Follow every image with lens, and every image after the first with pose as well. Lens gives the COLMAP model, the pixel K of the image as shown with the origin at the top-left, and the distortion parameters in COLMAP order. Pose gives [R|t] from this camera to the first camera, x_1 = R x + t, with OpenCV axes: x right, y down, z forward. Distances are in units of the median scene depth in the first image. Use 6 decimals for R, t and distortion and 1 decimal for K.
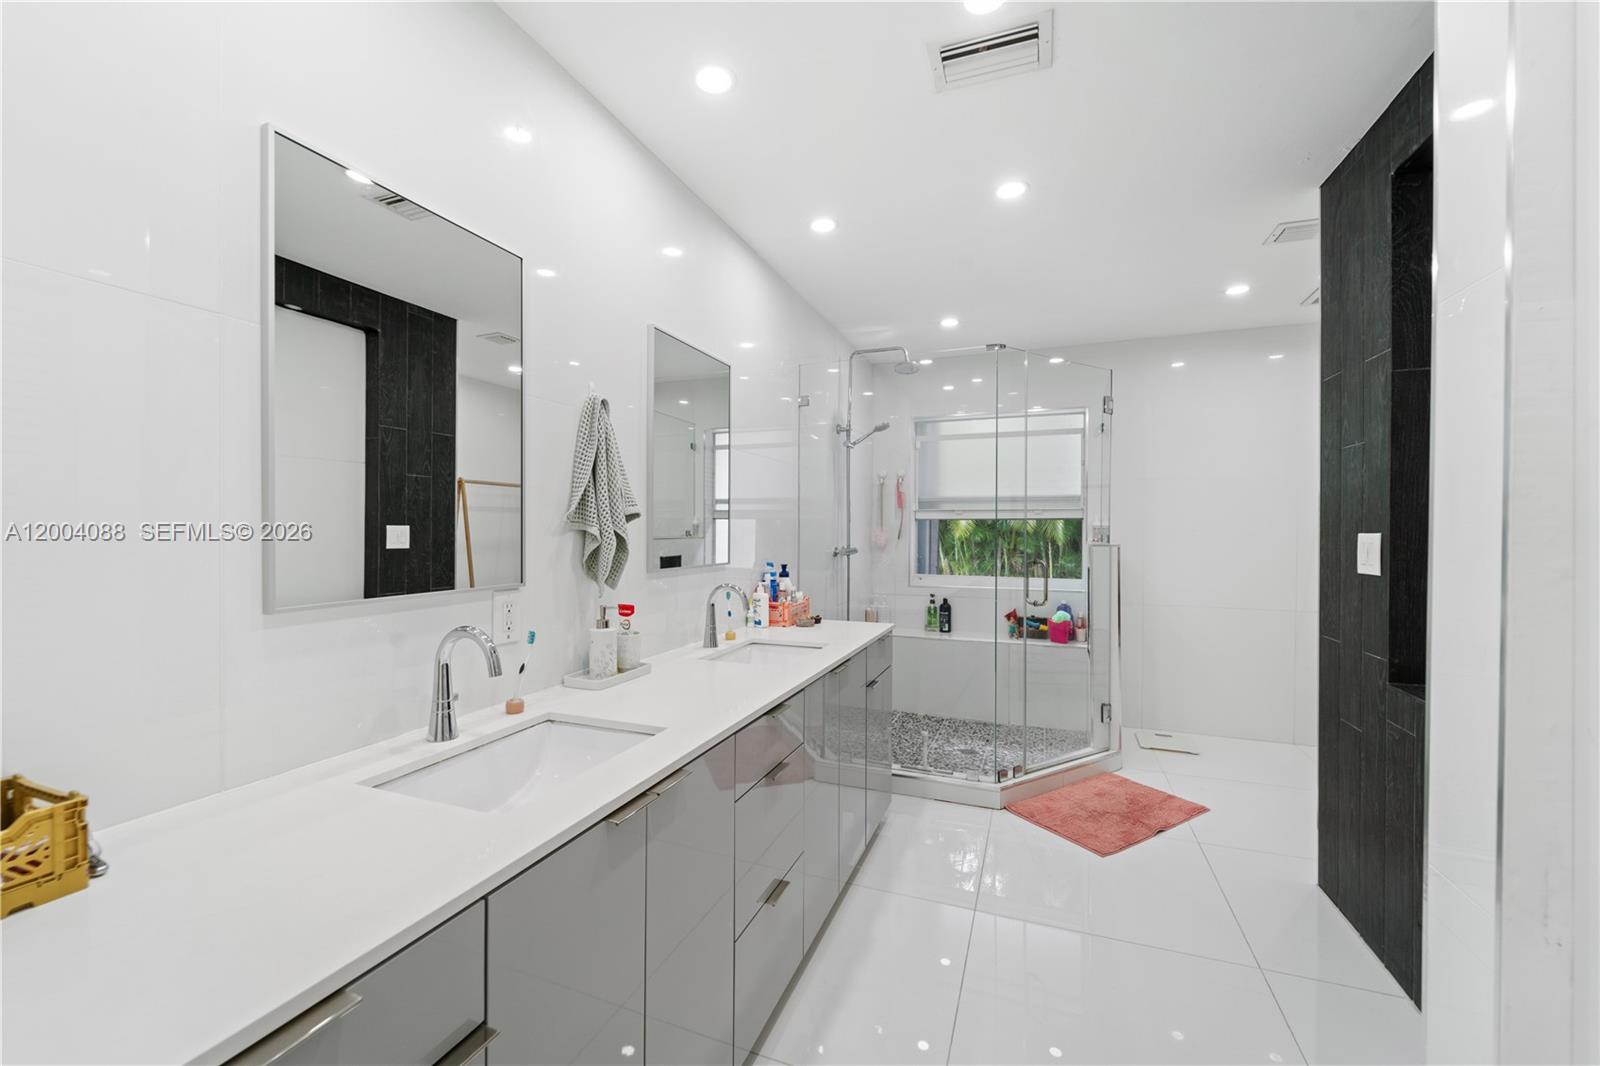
lens RADIAL K [[644.5, 0, 795.6], [0, 644.5, 540.5], [0, 0, 1]] dist [-0.000437, -0.000462]
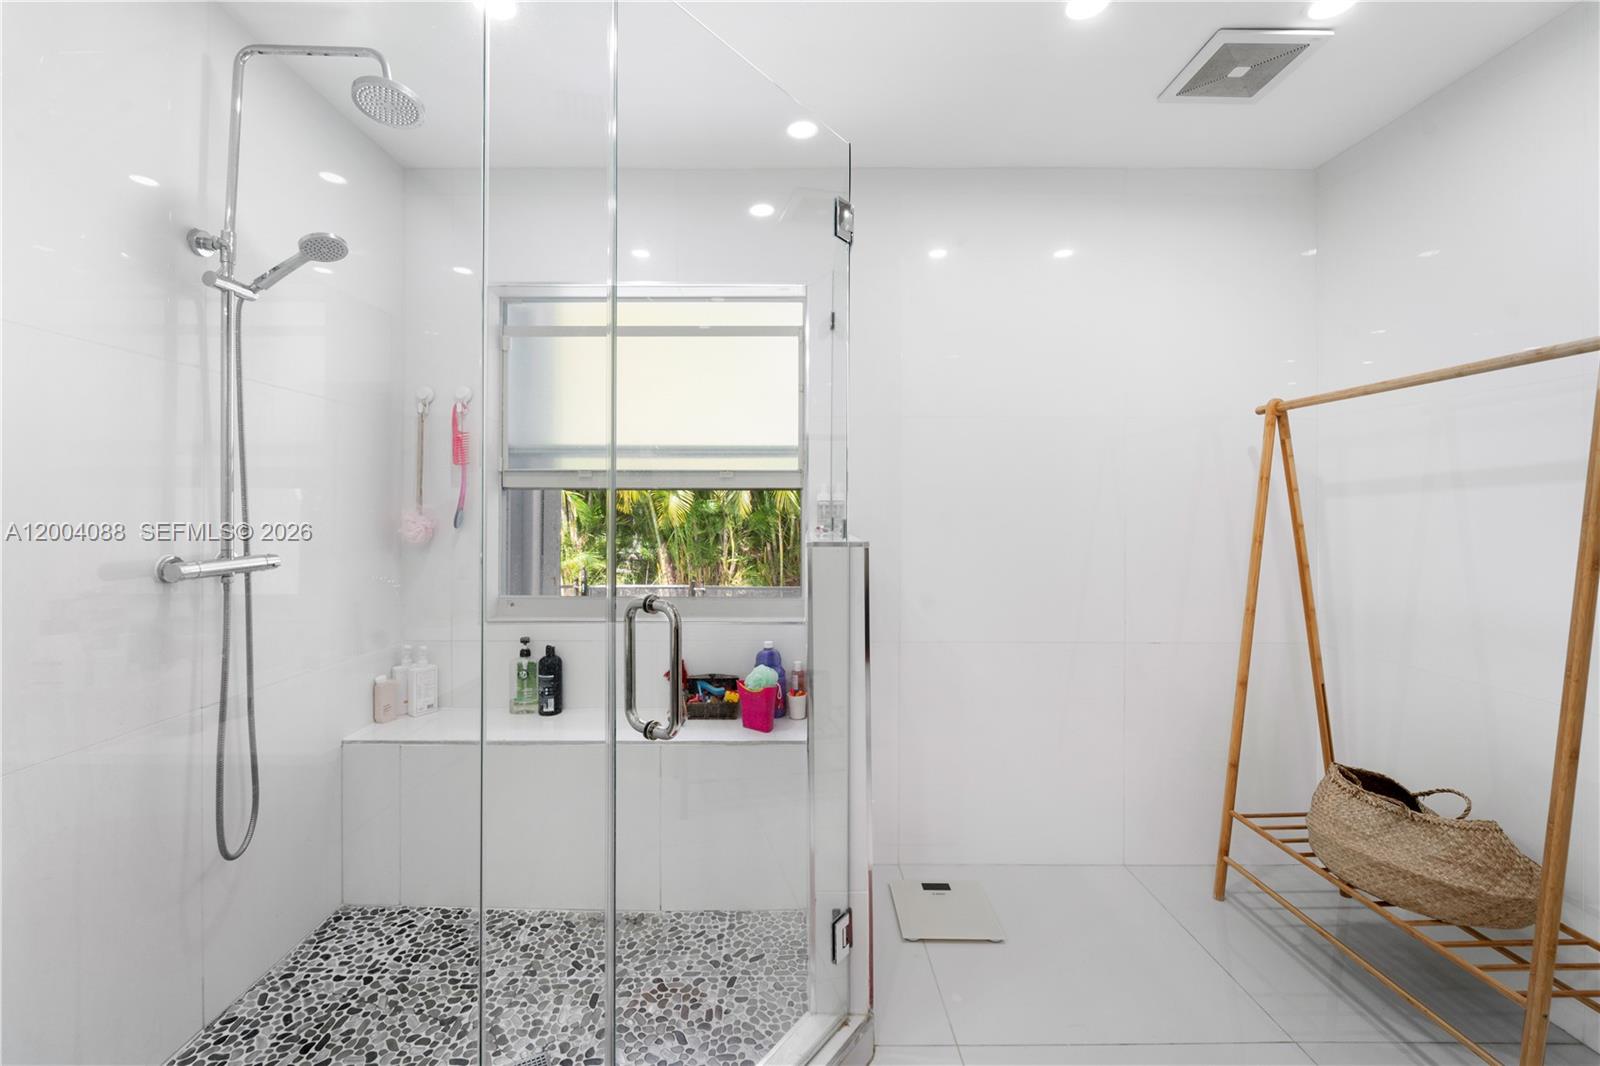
lens RADIAL K [[644.5, 0, 795.6], [0, 644.5, 540.5], [0, 0, 1]] dist [-0.000437, -0.000462]
pose [[0.927045, -0.017829, 0.374526, 0.239760], [0.006417, 0.999477, 0.031695, -0.007336], [-0.374895, -0.026980, 0.926675, 0.501456]]
